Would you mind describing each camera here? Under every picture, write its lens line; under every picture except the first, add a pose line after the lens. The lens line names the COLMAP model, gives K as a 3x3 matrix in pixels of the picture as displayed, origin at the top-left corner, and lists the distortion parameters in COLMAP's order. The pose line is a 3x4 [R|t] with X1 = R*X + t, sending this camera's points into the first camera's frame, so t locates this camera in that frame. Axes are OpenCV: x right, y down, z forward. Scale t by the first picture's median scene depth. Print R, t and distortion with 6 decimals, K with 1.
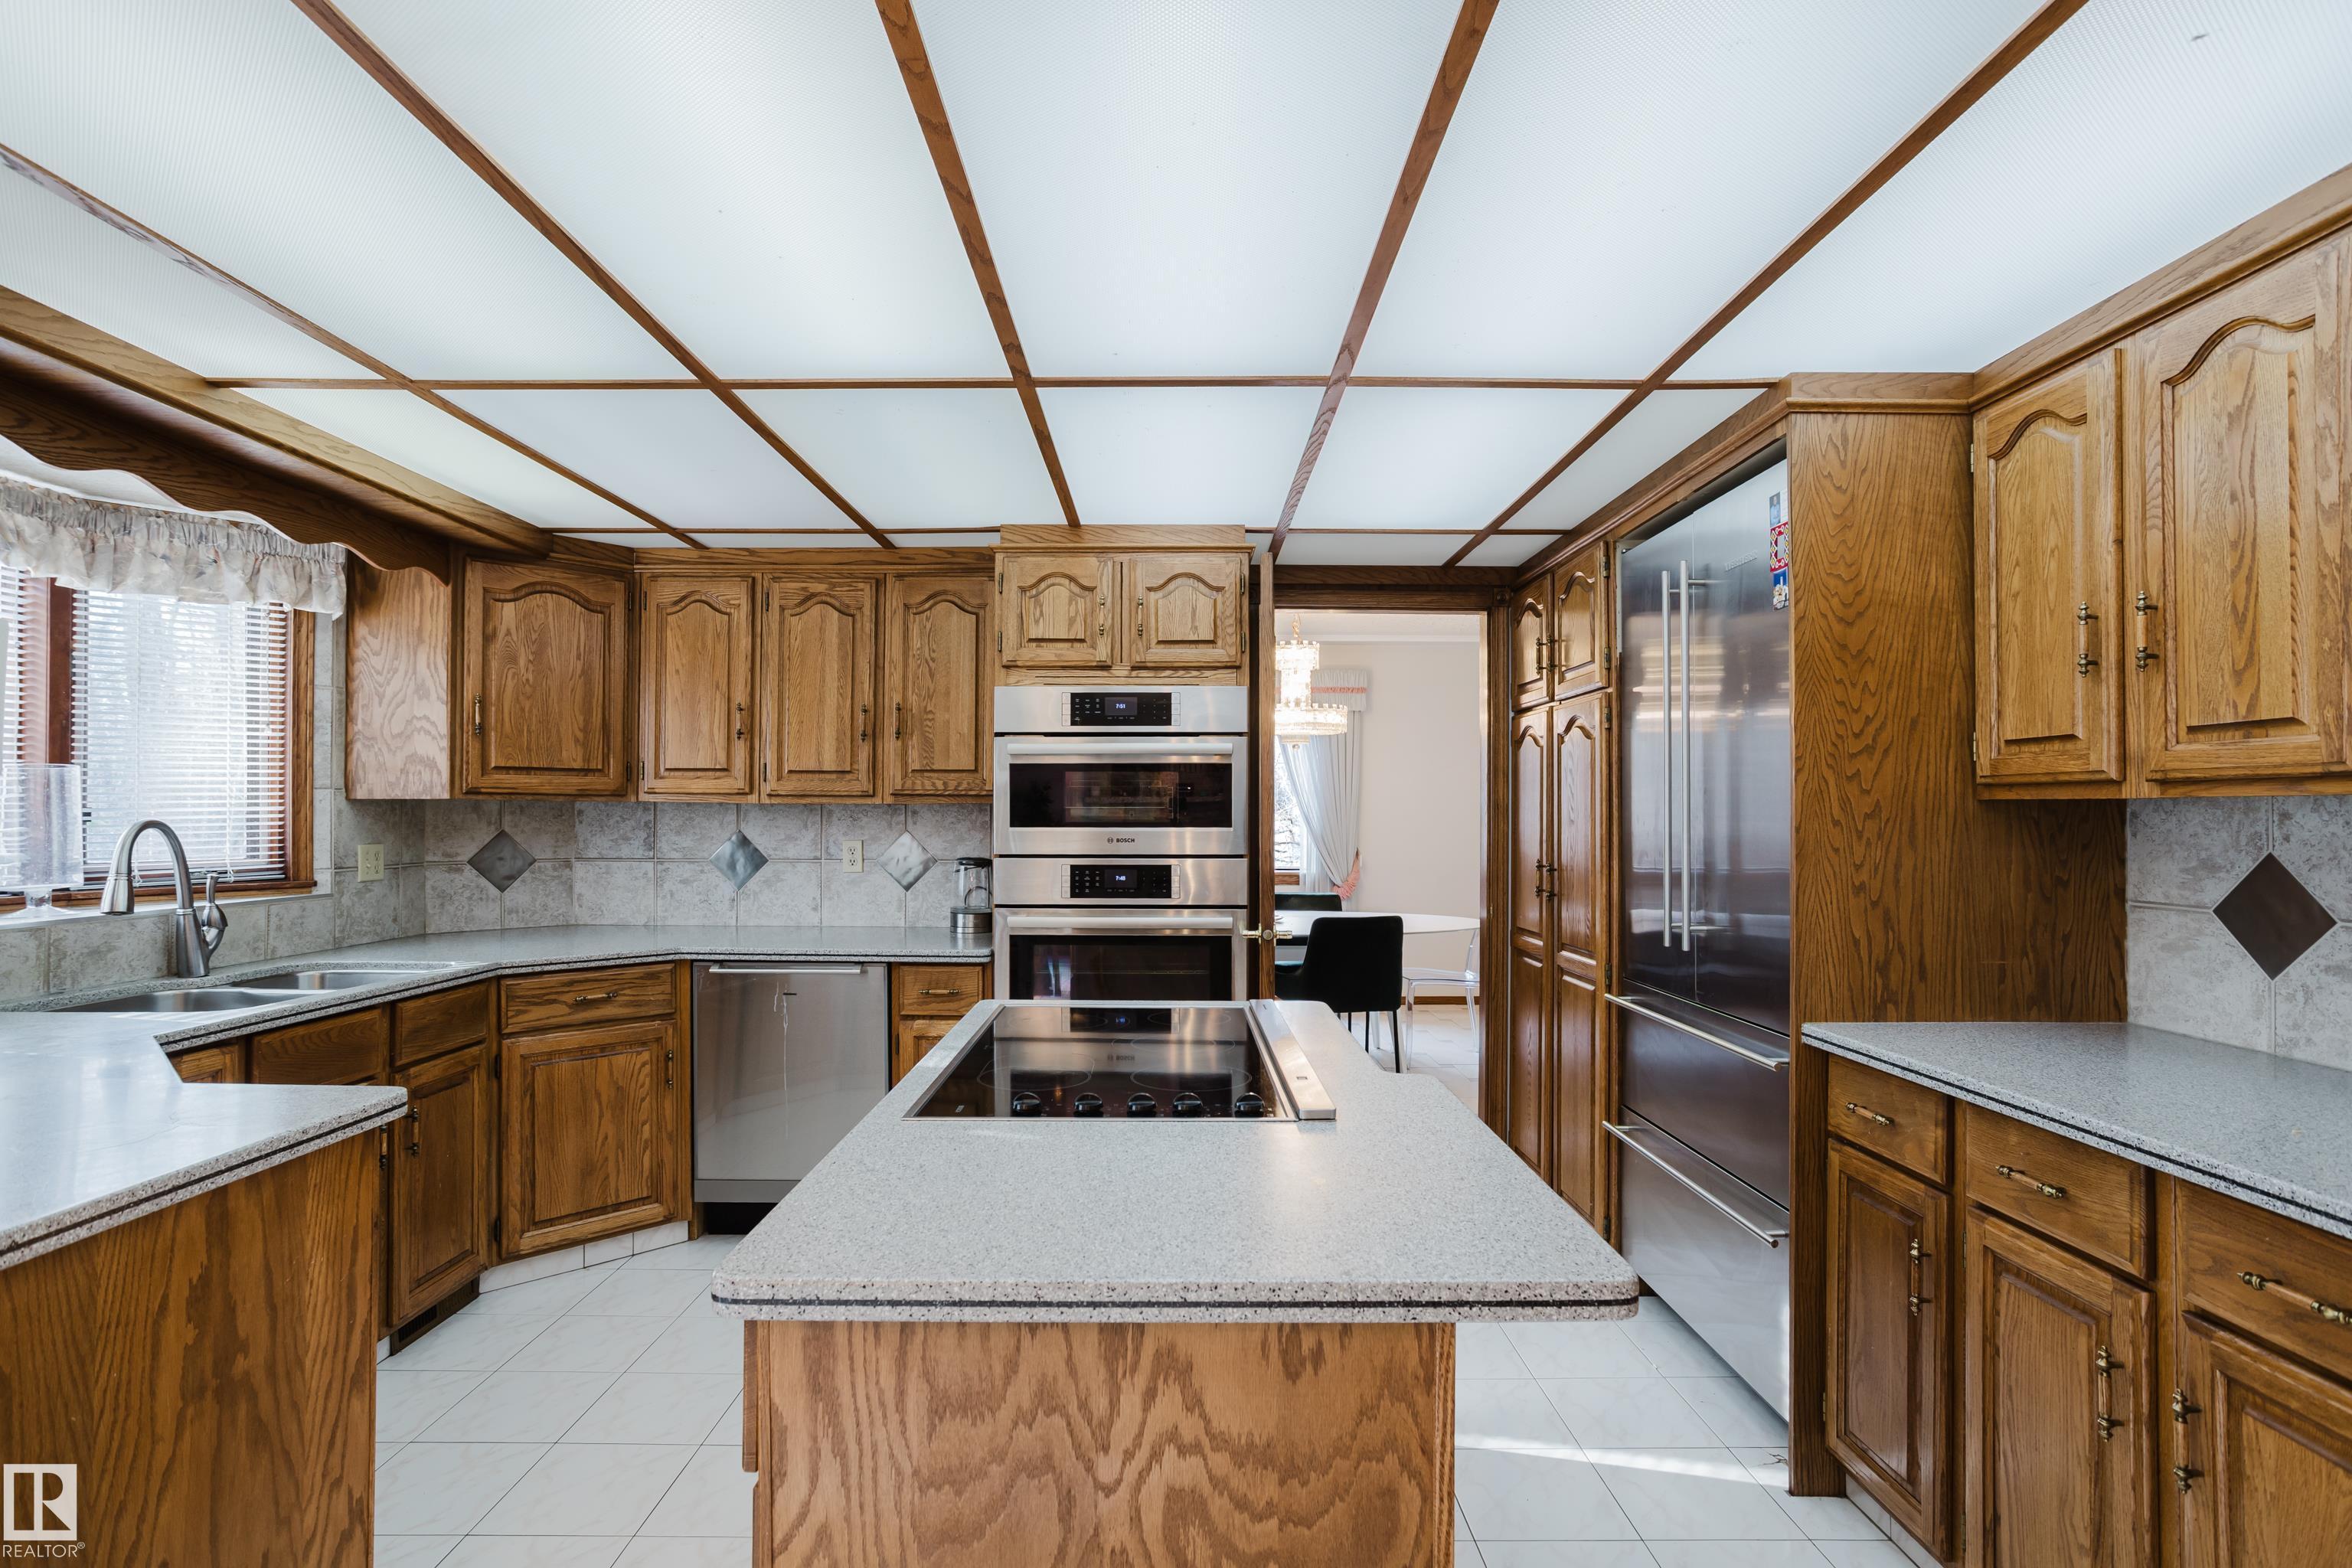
lens RADIAL K [[1157.0, 0, 1166.6], [0, 1157.0, 809.3], [0, 0, 1]] dist [-0.054053, 0.032848]
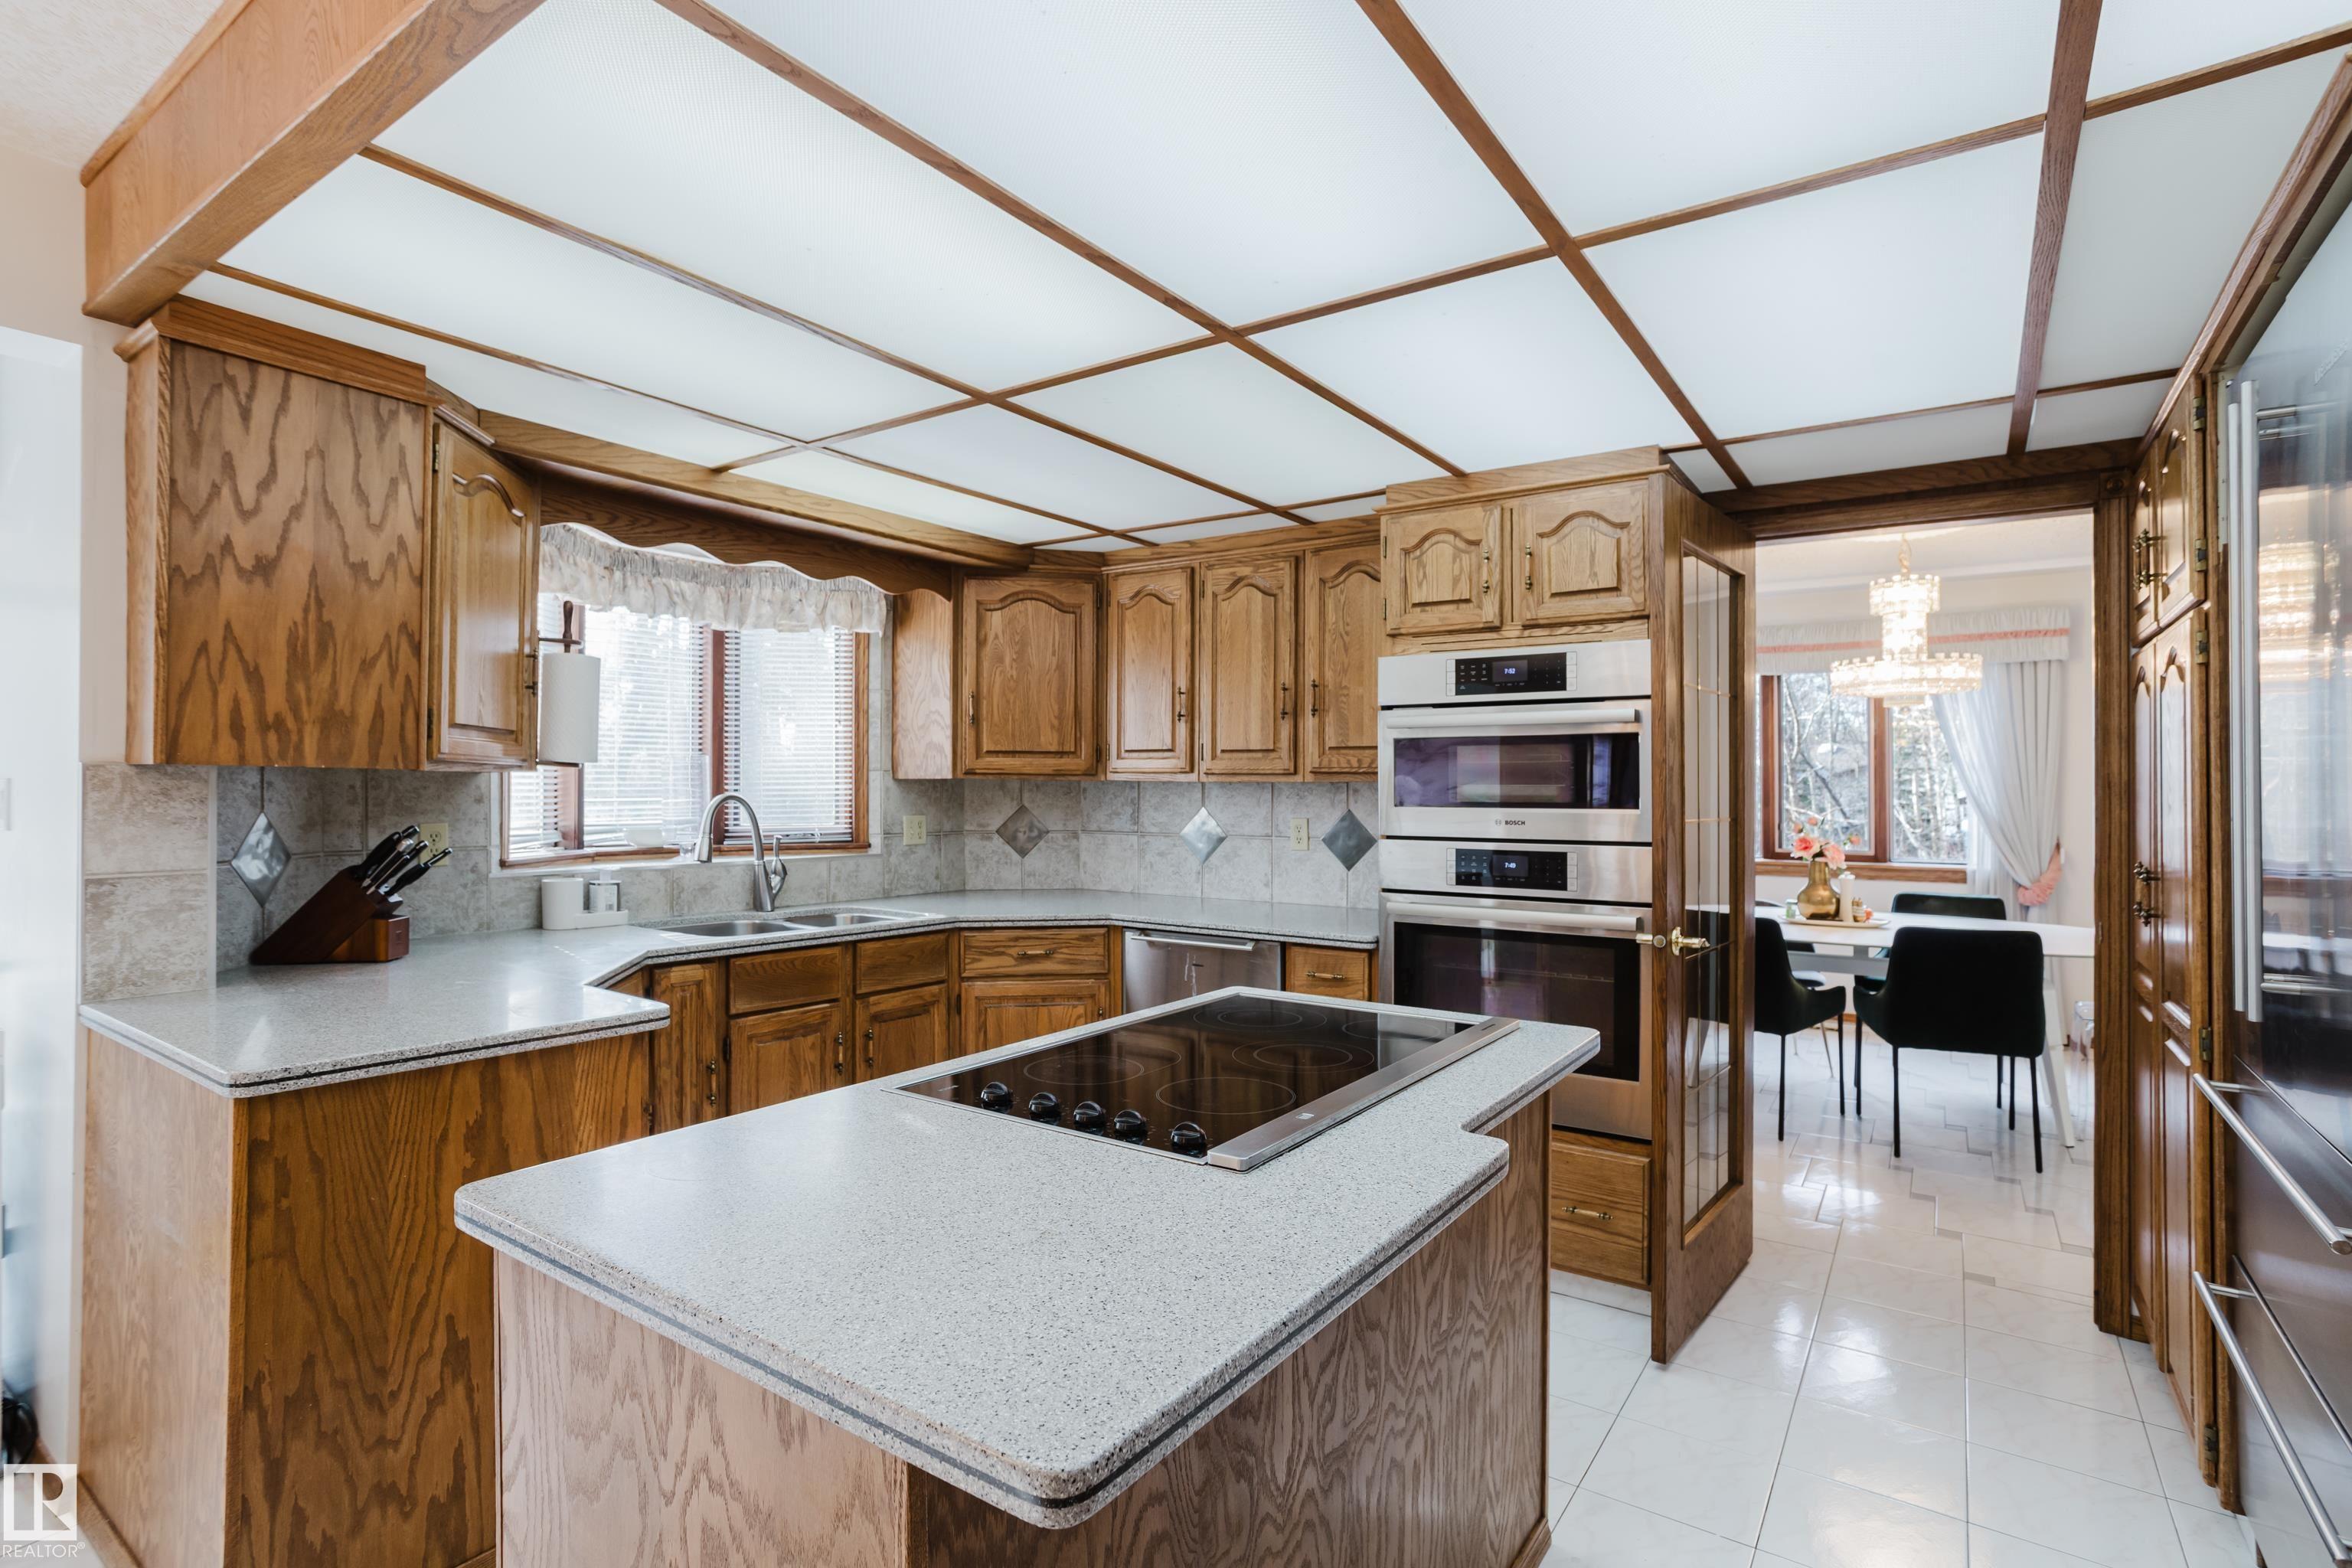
lens RADIAL K [[1143.7, 0, 1176.0], [0, 1143.7, 784.0], [0, 0, 1]] dist [-0.081533, 0.053775]
pose [[0.820516, -0.000721, -0.571623, 0.250208], [-0.001377, 0.999994, -0.003238, 0.000400], [0.571622, 0.003444, 0.820510, 0.144222]]
